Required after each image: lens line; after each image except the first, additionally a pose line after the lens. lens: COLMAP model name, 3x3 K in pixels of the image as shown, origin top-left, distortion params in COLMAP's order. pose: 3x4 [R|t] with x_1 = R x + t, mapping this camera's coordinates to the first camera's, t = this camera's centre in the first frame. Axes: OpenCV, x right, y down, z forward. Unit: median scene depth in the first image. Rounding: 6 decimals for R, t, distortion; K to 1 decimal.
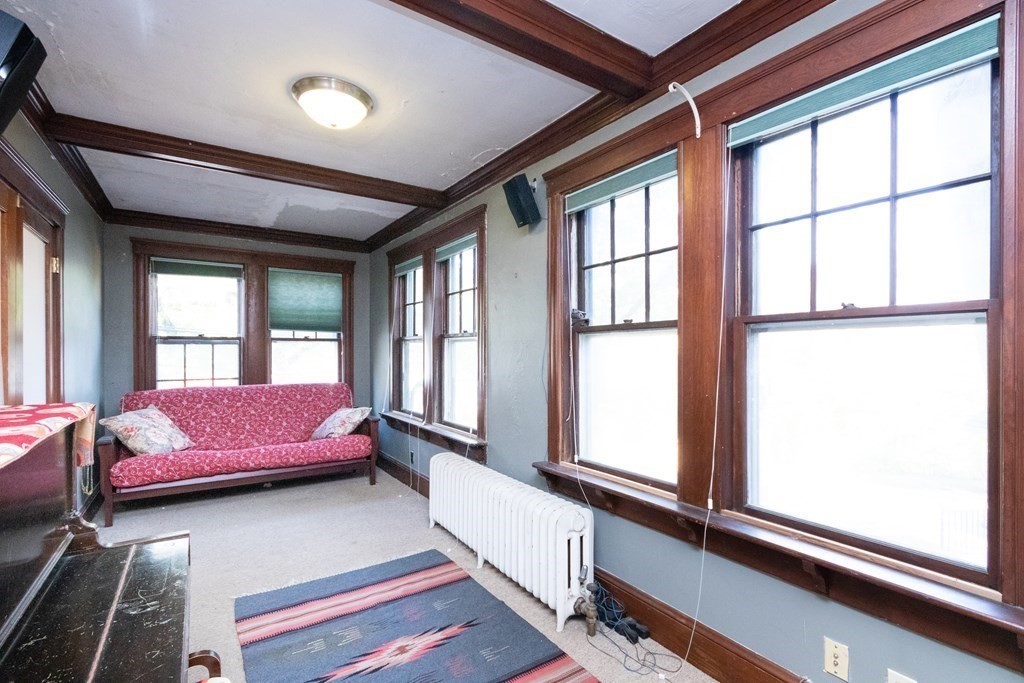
lens RADIAL K [[489.4, 0, 512.9], [0, 489.4, 344.5], [0, 0, 1]] dist [0.003201, 0.000389]
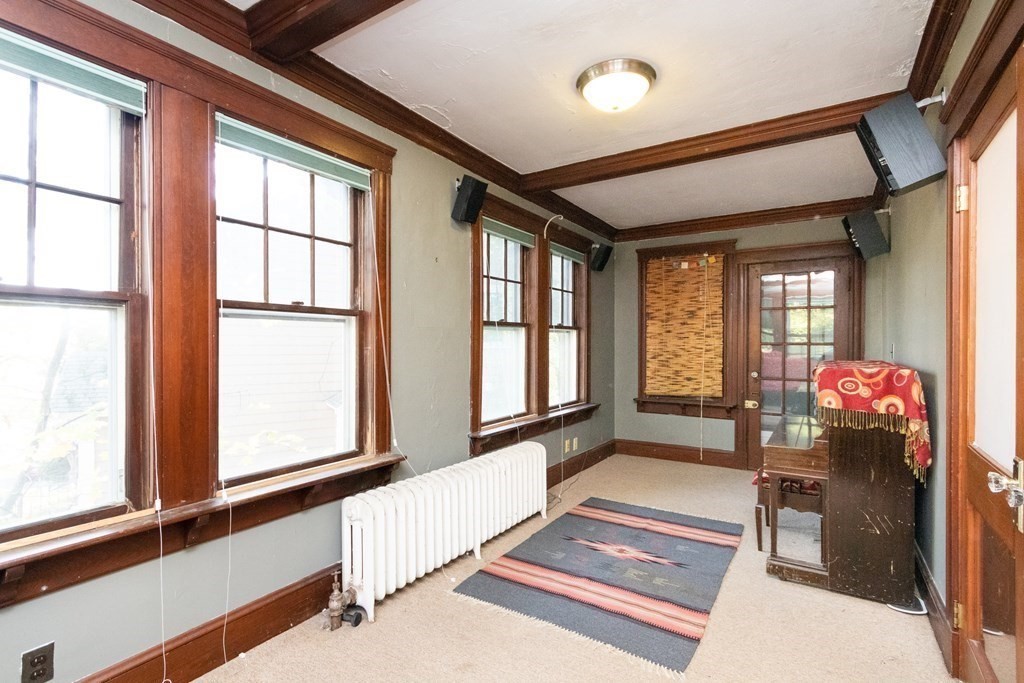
lens RADIAL K [[477.8, 0, 509.9], [0, 477.8, 339.8], [0, 0, 1]] dist [0.001675, 0.000129]
pose [[-0.409640, -0.003621, 0.912240, -1.127852], [-0.025036, 0.999660, -0.007274, 0.023296], [-0.911904, -0.025819, -0.409591, 1.561072]]
